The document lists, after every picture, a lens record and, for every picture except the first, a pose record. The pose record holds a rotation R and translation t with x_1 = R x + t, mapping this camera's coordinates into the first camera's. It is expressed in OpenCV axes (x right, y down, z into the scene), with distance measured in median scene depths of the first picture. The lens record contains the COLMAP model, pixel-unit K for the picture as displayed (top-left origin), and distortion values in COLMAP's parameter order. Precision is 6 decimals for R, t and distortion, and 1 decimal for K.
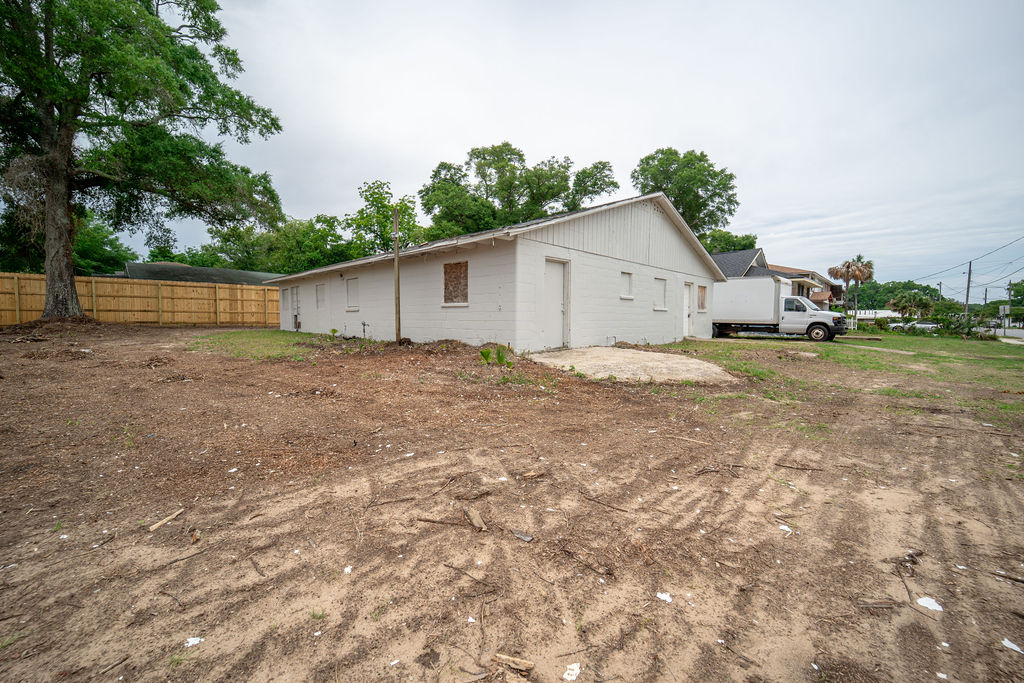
lens RADIAL K [[418.1, 0, 512.0], [0, 418.1, 341.5], [0, 0, 1]] dist [-0.019747, 0.000160]
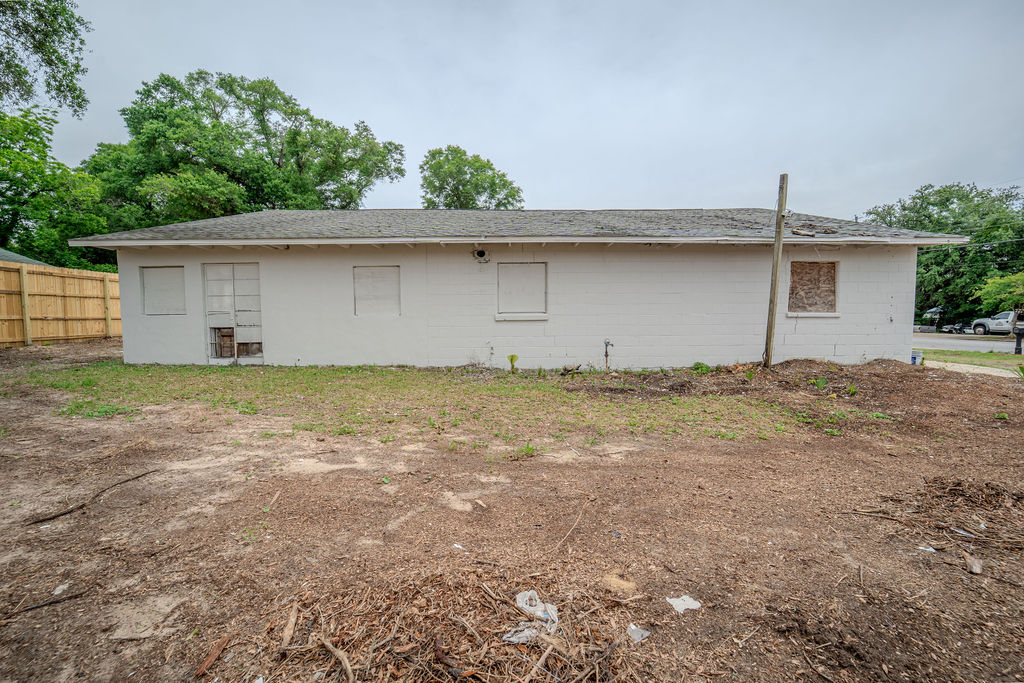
lens RADIAL K [[420.7, 0, 513.8], [0, 420.7, 341.4], [0, 0, 1]] dist [-0.019740, 0.000210]
pose [[0.711756, -0.050250, 0.700627, -0.529063], [0.045661, 0.998638, 0.025238, -0.040189], [-0.700941, 0.014028, 0.713082, 0.404221]]
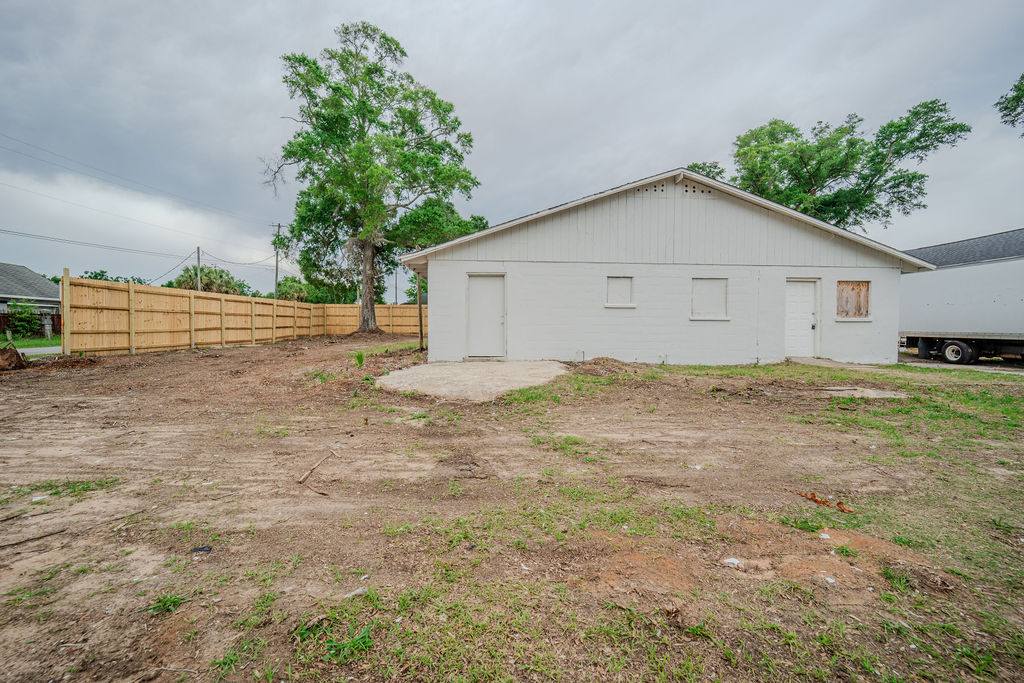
lens RADIAL K [[420.7, 0, 513.8], [0, 420.7, 341.4], [0, 0, 1]] dist [-0.019740, 0.000210]
pose [[0.725064, 0.017055, -0.688470, 0.409222], [-0.039689, 0.999067, -0.017049, -0.005345], [0.687537, 0.039686, 0.725064, 0.132755]]
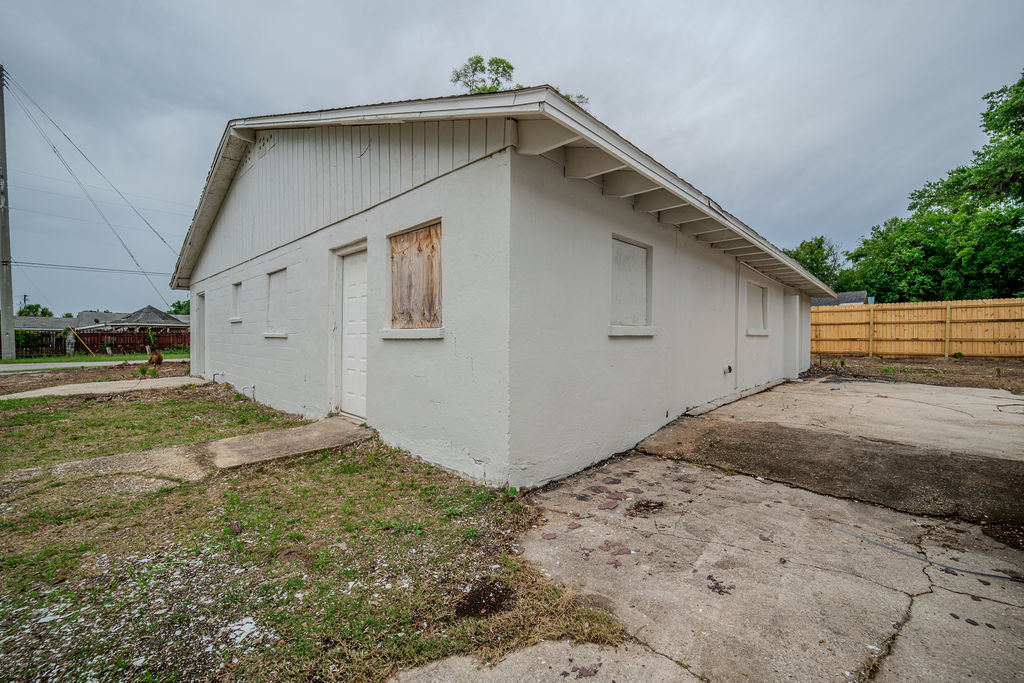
lens RADIAL K [[418.1, 0, 512.0], [0, 418.1, 341.5], [0, 0, 1]] dist [-0.019747, 0.000160]
pose [[-0.000977, 0.003044, -0.999995, 0.547001], [-0.060248, 0.998179, 0.003097, -0.057488], [0.998183, 0.060250, -0.000792, 0.835995]]
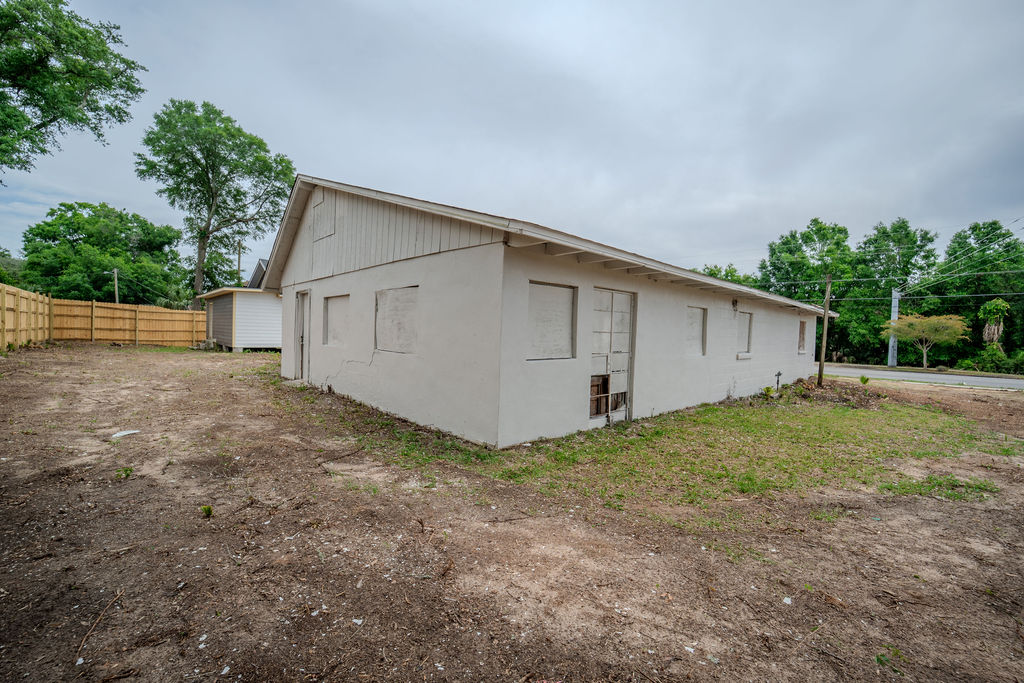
lens RADIAL K [[416.4, 0, 512.9], [0, 416.4, 331.3], [0, 0, 1]] dist [-0.019873, 0.000376]
pose [[0.036568, -0.001618, 0.999330, -0.733125], [0.026816, 0.999640, 0.000637, -0.086642], [-0.998971, 0.026775, 0.036598, 0.910107]]
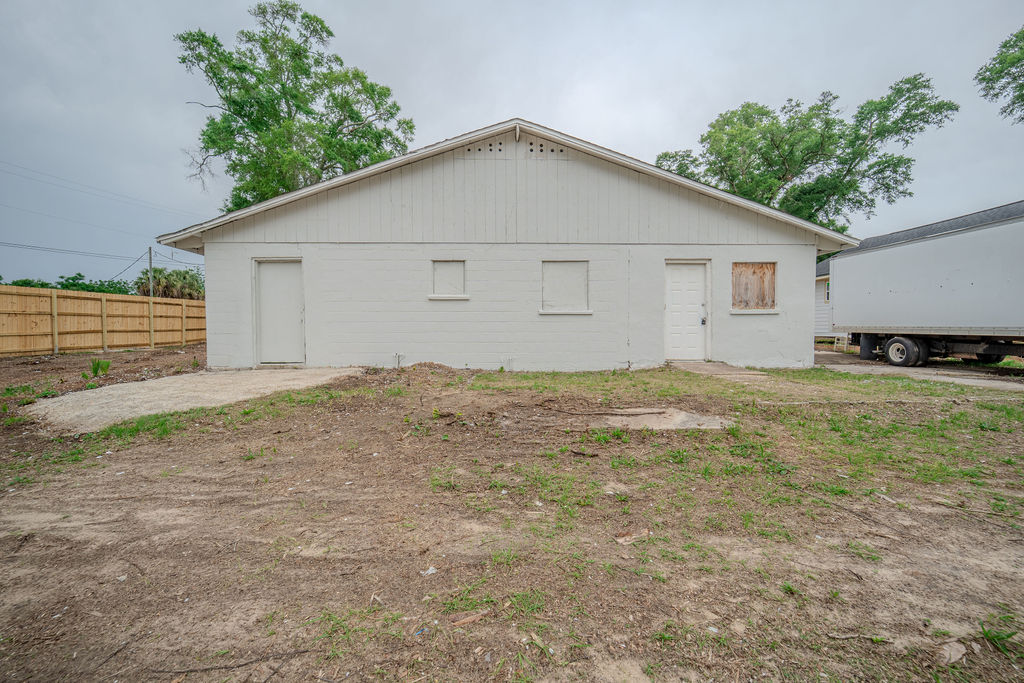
lens RADIAL K [[419.2, 0, 513.3], [0, 419.2, 343.1], [0, 0, 1]] dist [-0.022065, 0.000274]
pose [[0.714865, 0.012932, -0.699143, 0.474947], [-0.030668, 0.999447, -0.012870, -0.014808], [0.698589, 0.030642, 0.714866, 0.340927]]
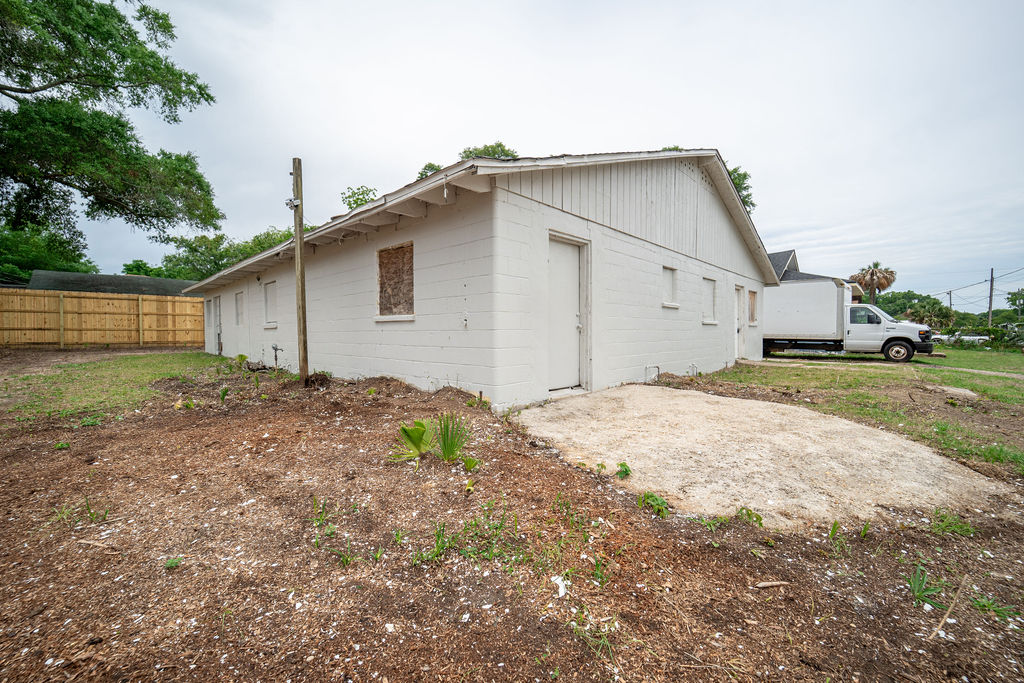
lens RADIAL K [[419.2, 0, 513.3], [0, 419.2, 343.1], [0, 0, 1]] dist [-0.022065, 0.000274]
pose [[0.999908, -0.008213, 0.010752, 0.011264], [0.008514, 0.999565, -0.028223, -0.016879], [-0.010515, 0.028312, 0.999544, 0.199681]]
